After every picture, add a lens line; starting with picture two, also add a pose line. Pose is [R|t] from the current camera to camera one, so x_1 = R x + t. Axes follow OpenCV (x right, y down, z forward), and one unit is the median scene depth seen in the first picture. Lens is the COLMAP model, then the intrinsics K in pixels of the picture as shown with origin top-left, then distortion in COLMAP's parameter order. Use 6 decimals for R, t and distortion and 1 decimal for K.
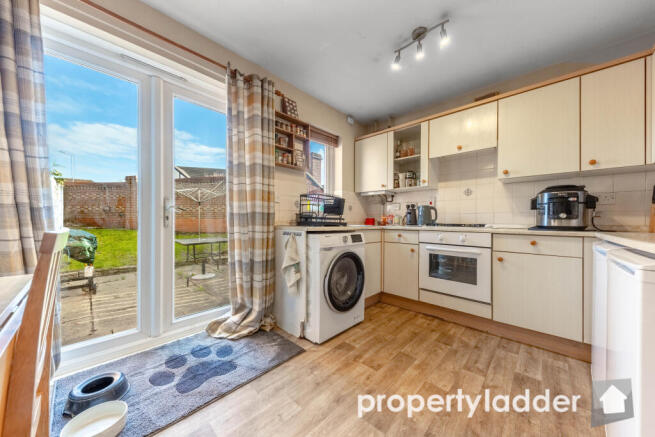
lens RADIAL K [[223.6, 0, 325.8], [0, 223.6, 222.8], [0, 0, 1]] dist [-0.000263, -0.000055]
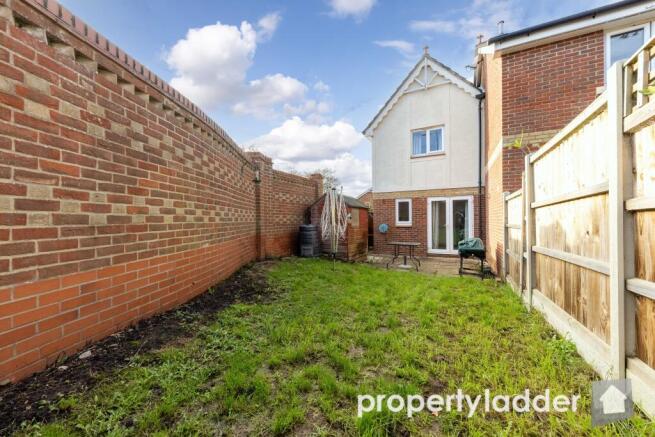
lens RADIAL K [[252.9, 0, 327.5], [0, 252.9, 218.5], [0, 0, 1]] dist [0.018947, 0.000009]
pose [[-0.267332, -0.004580, 0.963594, -5.413327], [0.002196, 0.999983, 0.005362, -0.321854], [-0.963602, 0.003549, -0.267317, 5.166205]]
